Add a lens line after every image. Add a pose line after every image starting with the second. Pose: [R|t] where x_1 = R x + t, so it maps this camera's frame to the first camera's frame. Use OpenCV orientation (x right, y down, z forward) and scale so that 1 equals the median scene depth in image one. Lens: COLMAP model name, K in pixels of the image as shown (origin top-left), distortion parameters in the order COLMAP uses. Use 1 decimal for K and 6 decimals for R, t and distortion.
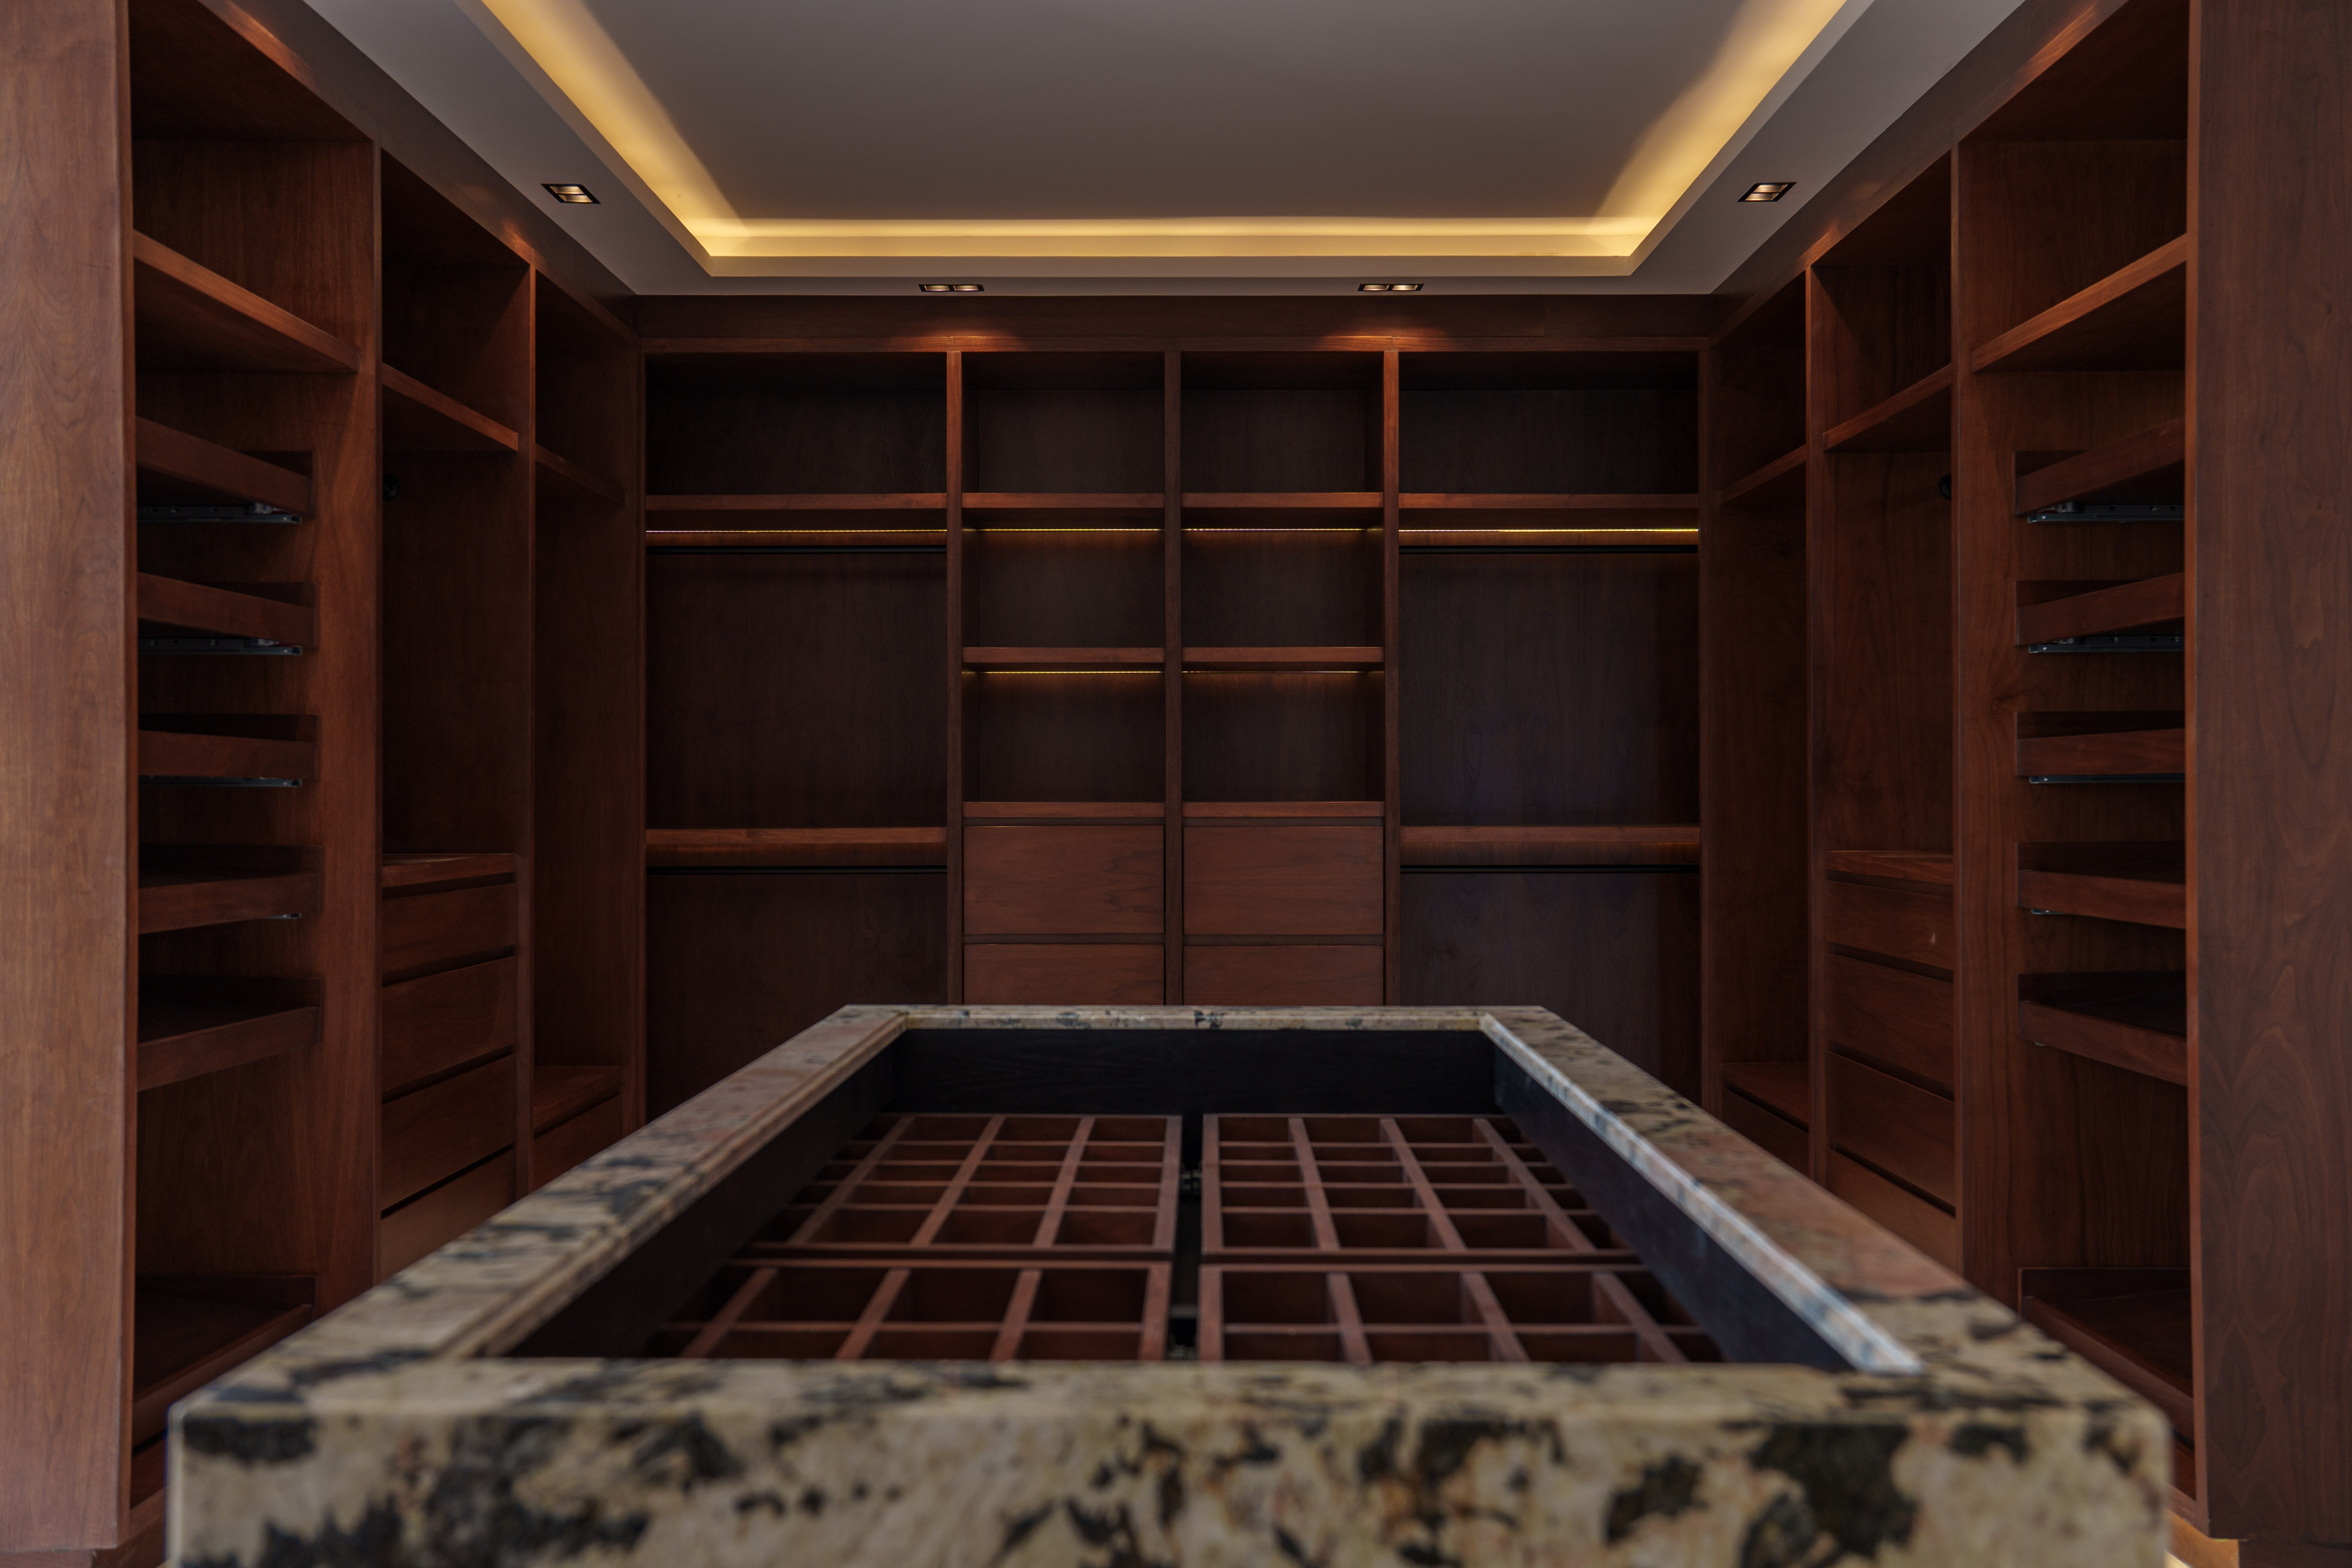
lens RADIAL K [[2427.0, 0, 1178.7], [0, 2427.0, 772.3], [0, 0, 1]] dist [0.016340, 0.000000]
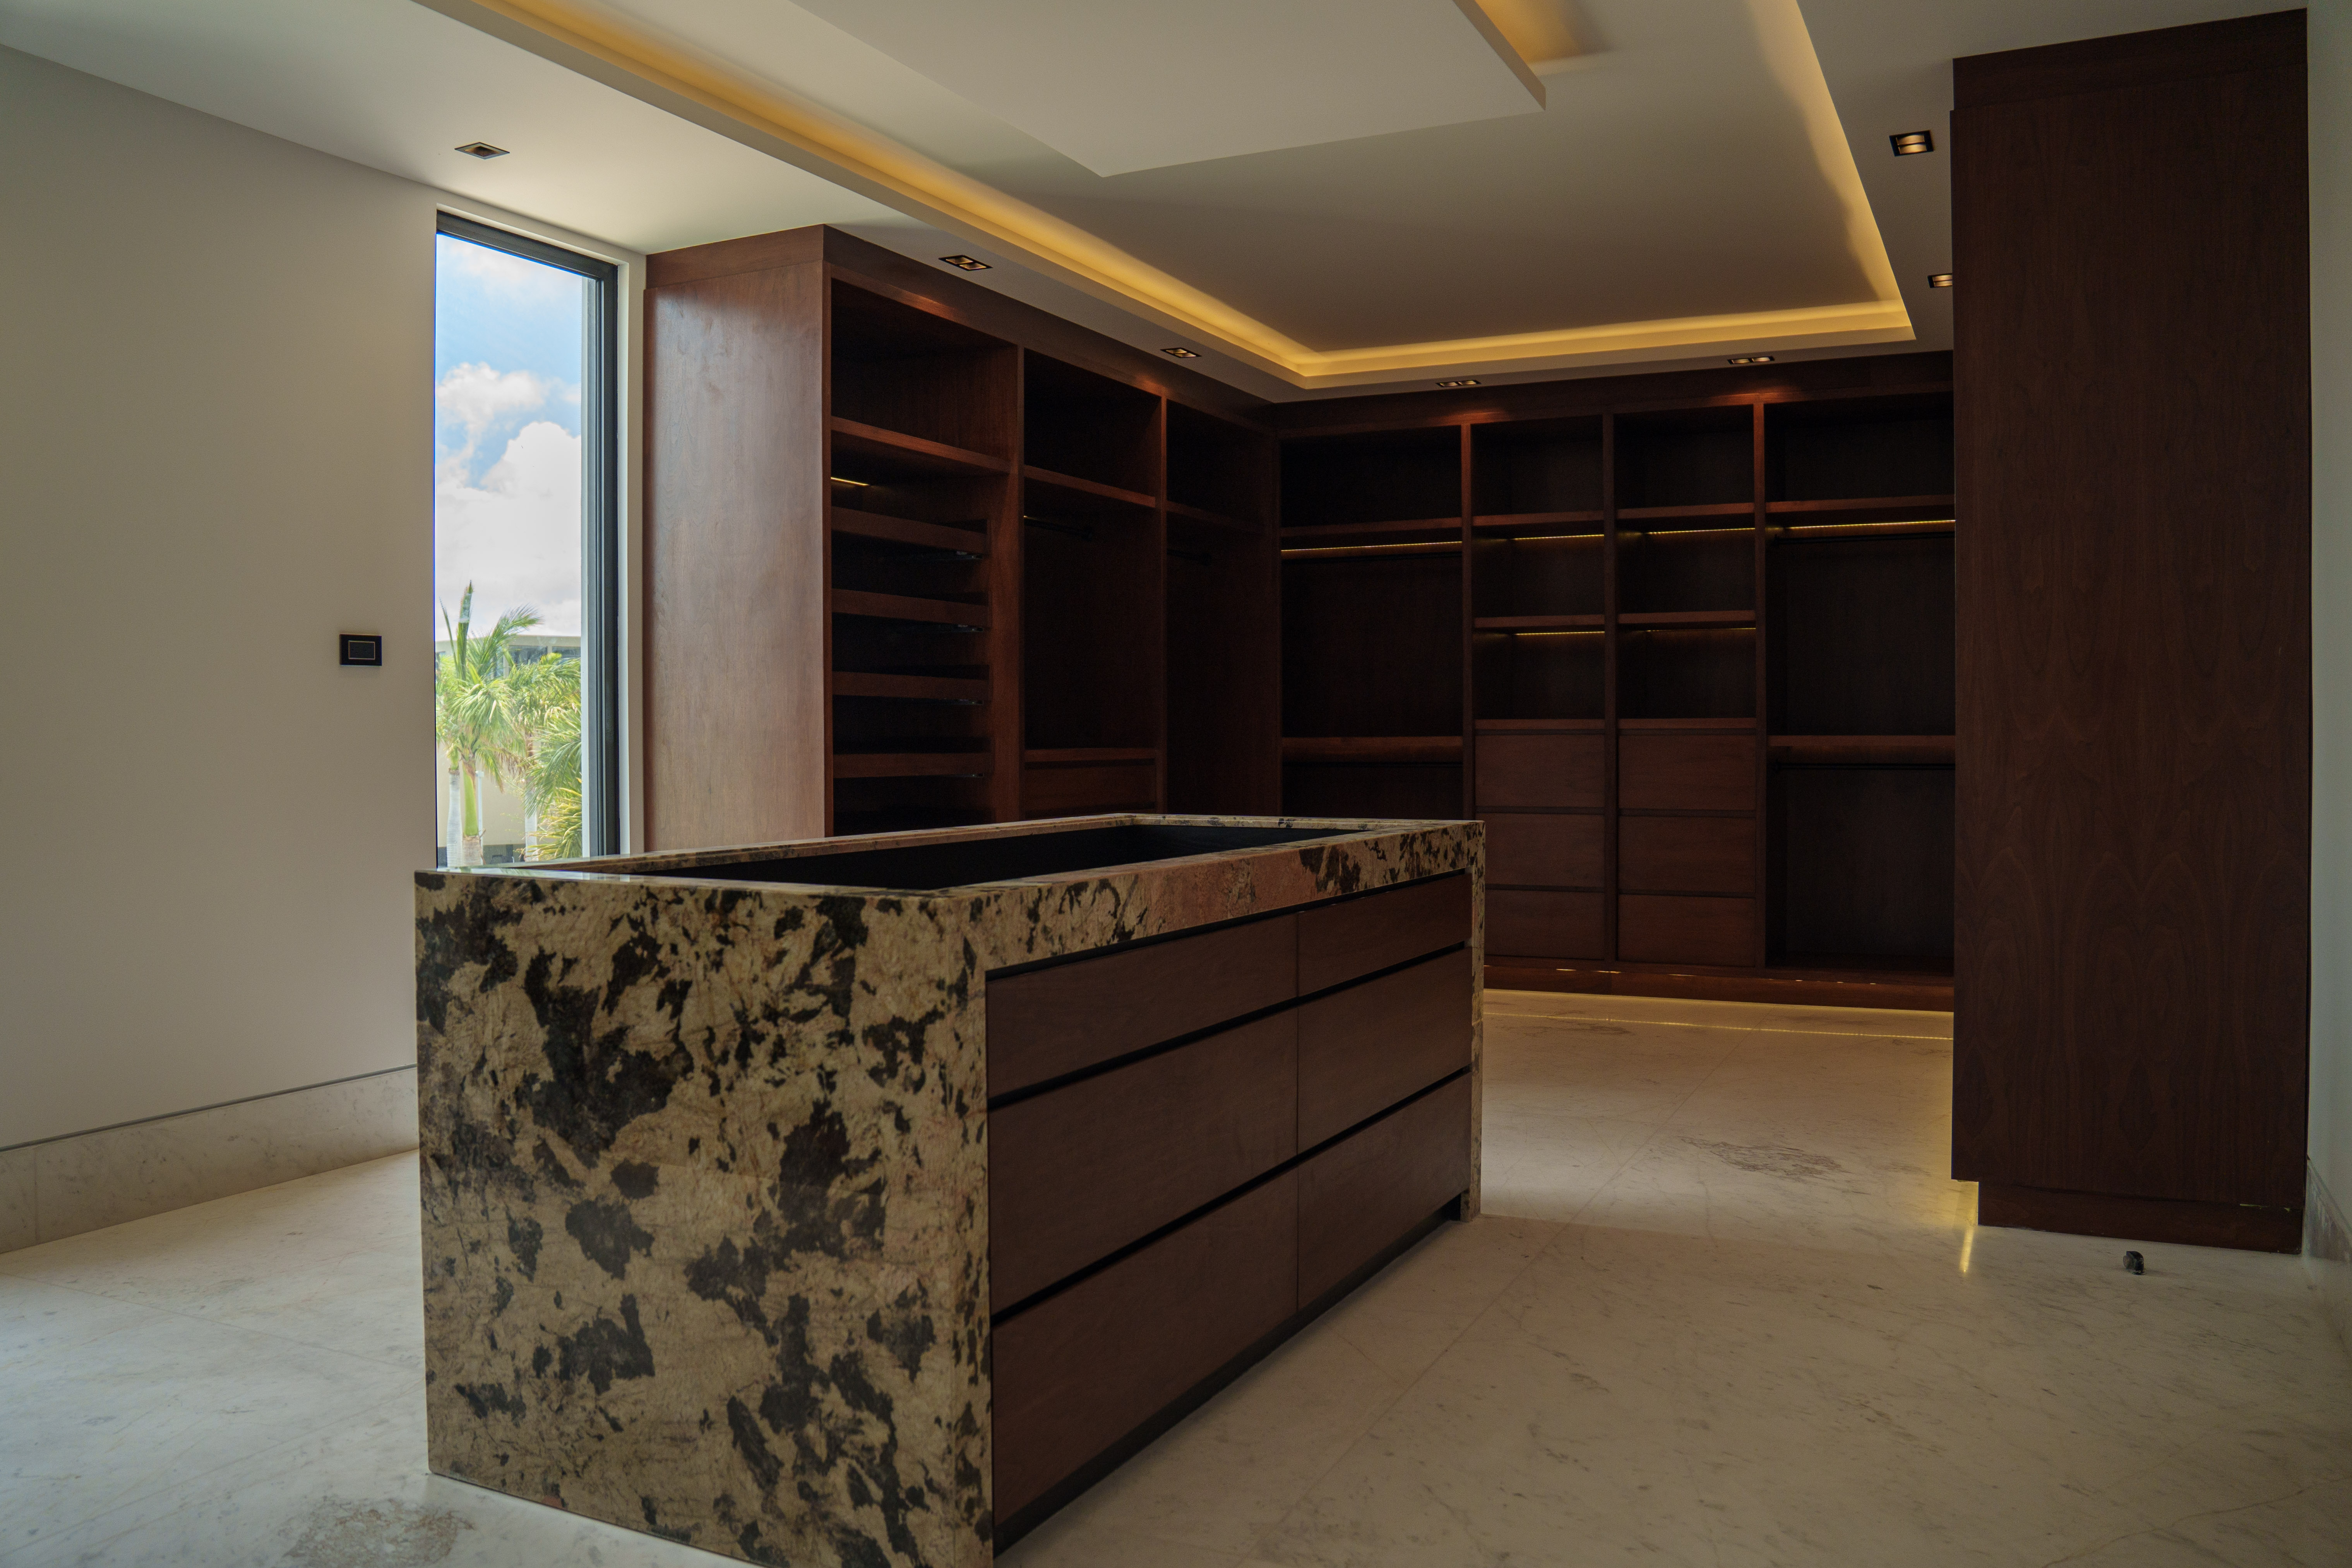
lens RADIAL K [[1807.4, 0, 1176.2], [0, 1807.4, 766.1], [0, 0, 1]] dist [-0.119453, 0.048306]
pose [[0.899475, 0.006301, -0.436926, 0.357209], [0.004892, 0.999688, 0.024488, 0.019467], [0.436944, -0.024164, 0.899164, -0.147123]]
